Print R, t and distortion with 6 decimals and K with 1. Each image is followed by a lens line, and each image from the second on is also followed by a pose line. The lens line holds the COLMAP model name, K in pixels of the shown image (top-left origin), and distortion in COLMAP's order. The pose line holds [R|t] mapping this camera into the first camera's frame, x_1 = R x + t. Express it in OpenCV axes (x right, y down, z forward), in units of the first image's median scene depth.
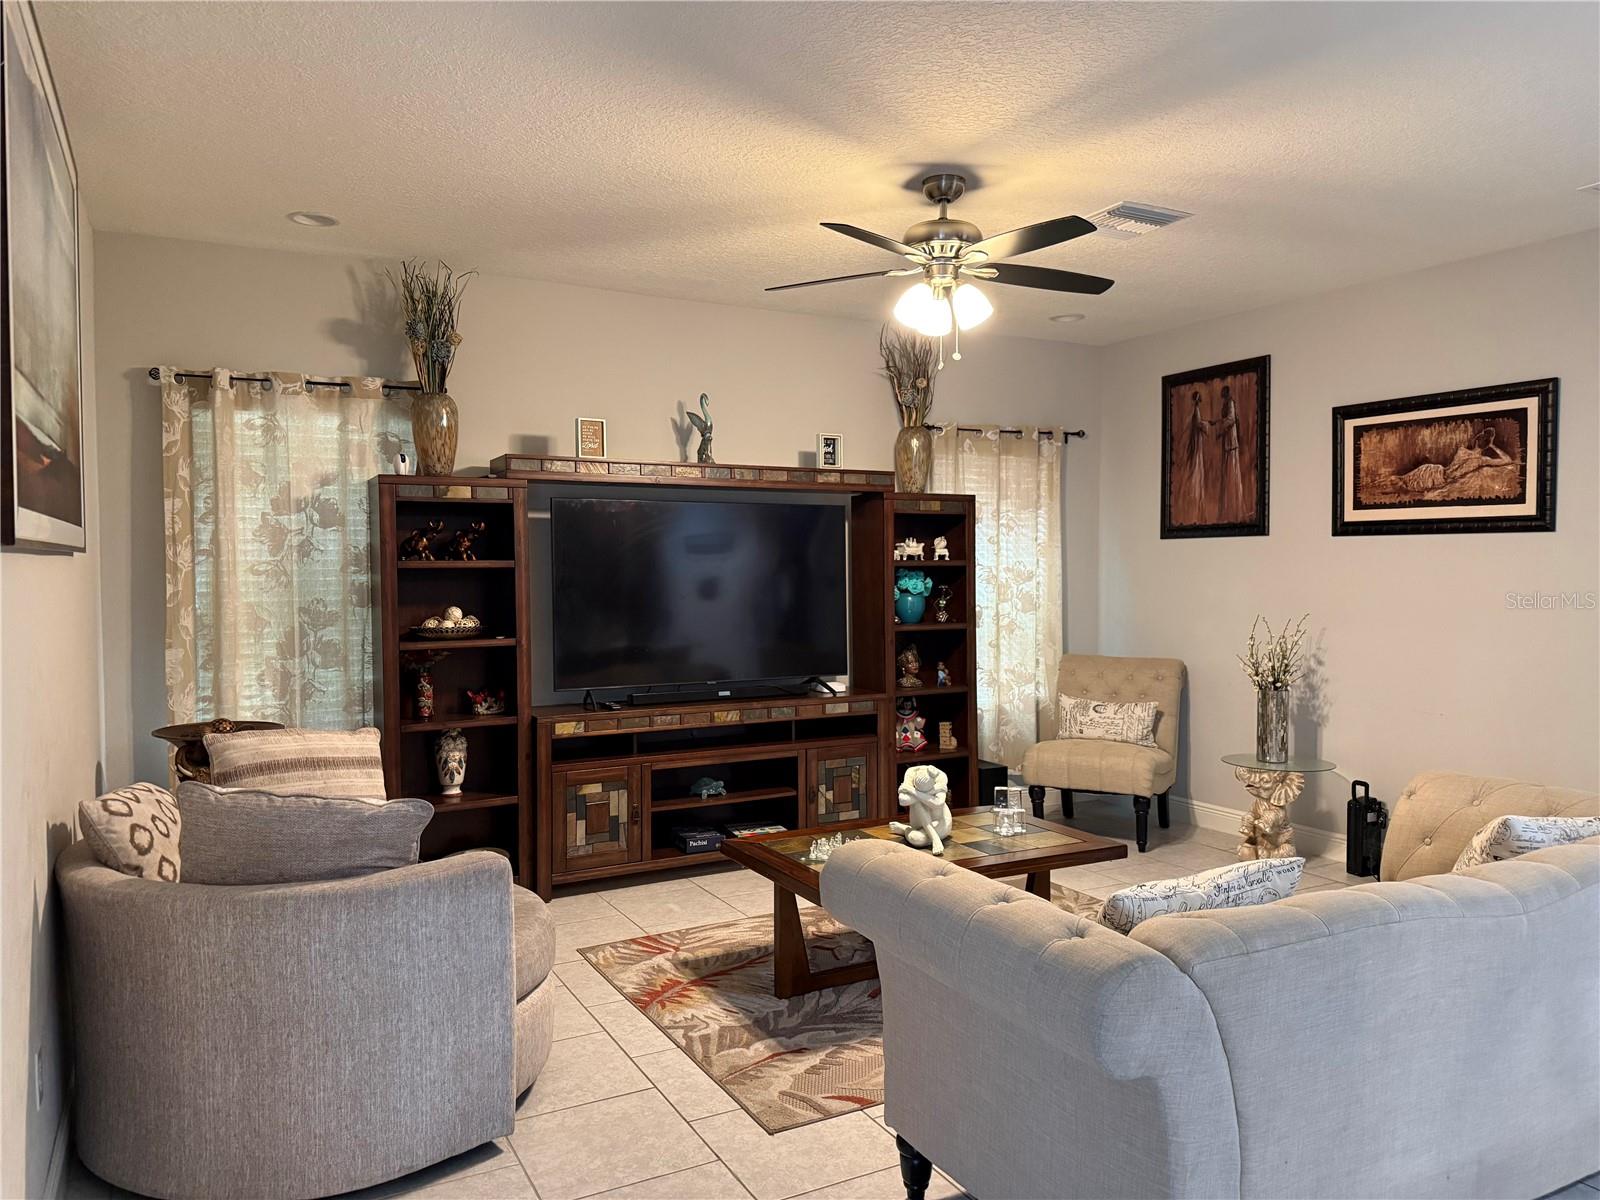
lens RADIAL K [[1108.0, 0, 786.4], [0, 1108.0, 600.5], [0, 0, 1]] dist [0.086720, -0.121867]
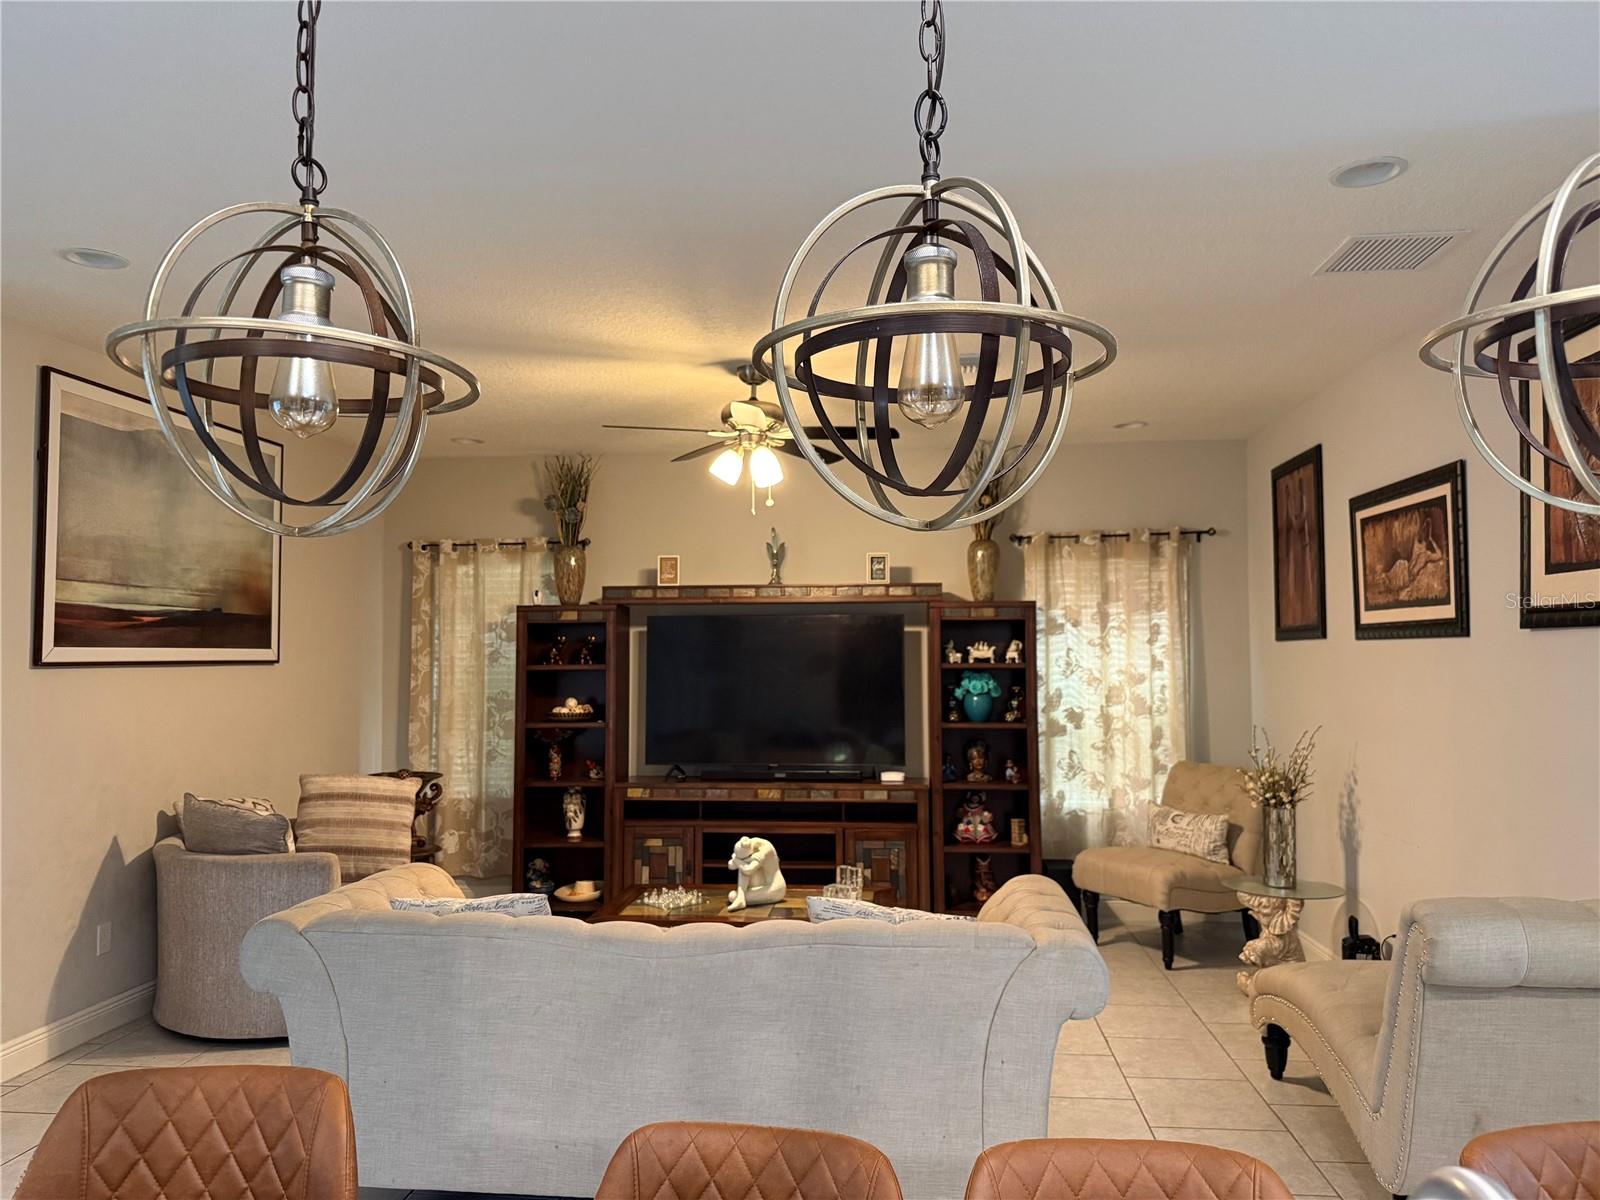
lens RADIAL K [[1108.0, 0, 802.3], [0, 1108.0, 599.3], [0, 0, 1]] dist [0.086720, -0.121867]
pose [[0.836351, -0.028546, -0.547450, 0.663046], [-0.017031, 0.996808, -0.077997, -0.012872], [0.547930, 0.074557, 0.833195, 0.002794]]
